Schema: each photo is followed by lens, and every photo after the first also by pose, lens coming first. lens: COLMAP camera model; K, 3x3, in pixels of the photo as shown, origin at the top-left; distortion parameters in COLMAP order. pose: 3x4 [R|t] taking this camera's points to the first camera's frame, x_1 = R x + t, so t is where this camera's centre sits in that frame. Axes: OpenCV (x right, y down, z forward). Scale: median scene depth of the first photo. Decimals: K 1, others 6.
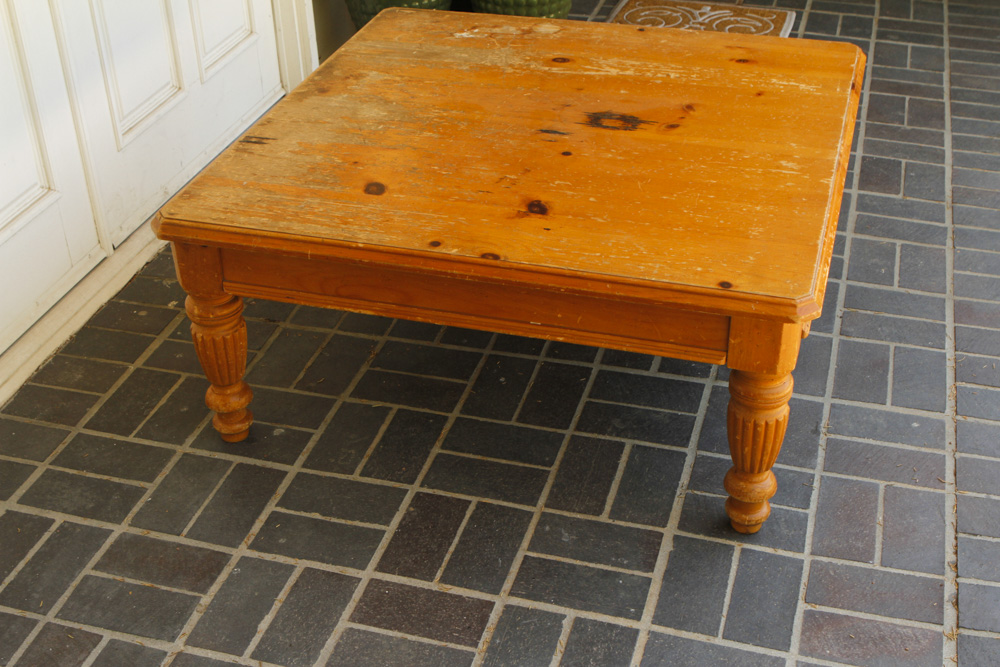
lens RADIAL K [[1299.5, 0, 507.4], [0, 1299.5, 334.5], [0, 0, 1]] dist [-0.084544, 0.000000]
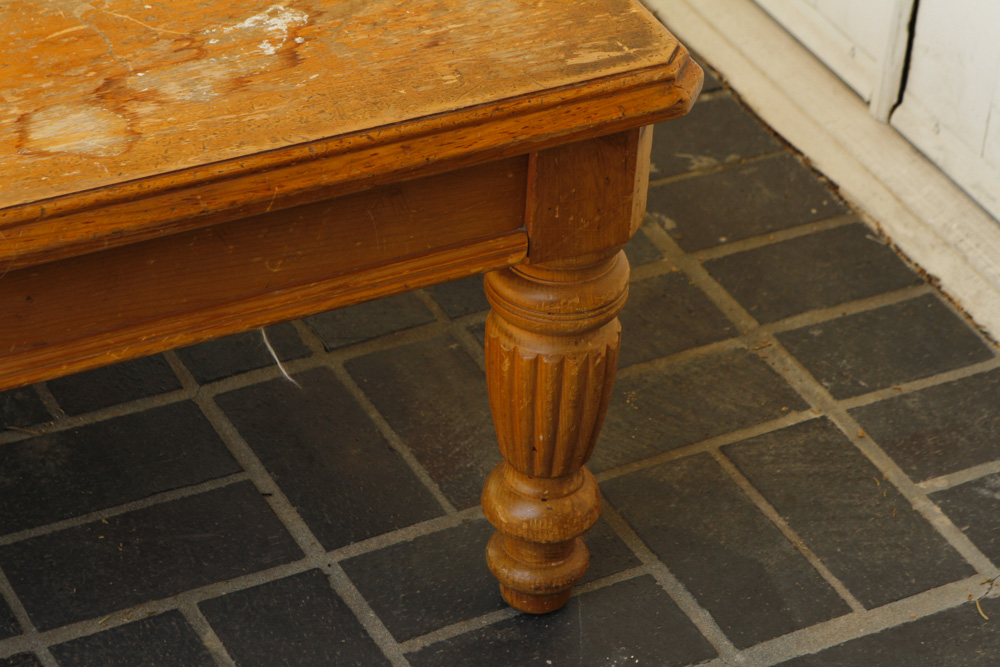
lens RADIAL K [[3046.2, 0, 496.8], [0, 3046.2, 331.3], [0, 0, 1]] dist [0.201892, 0.000000]
pose [[-0.731341, 0.389749, -0.559675, 0.439866], [-0.392421, 0.430696, 0.812716, -0.989345], [0.557805, 0.814001, -0.162040, 1.486762]]
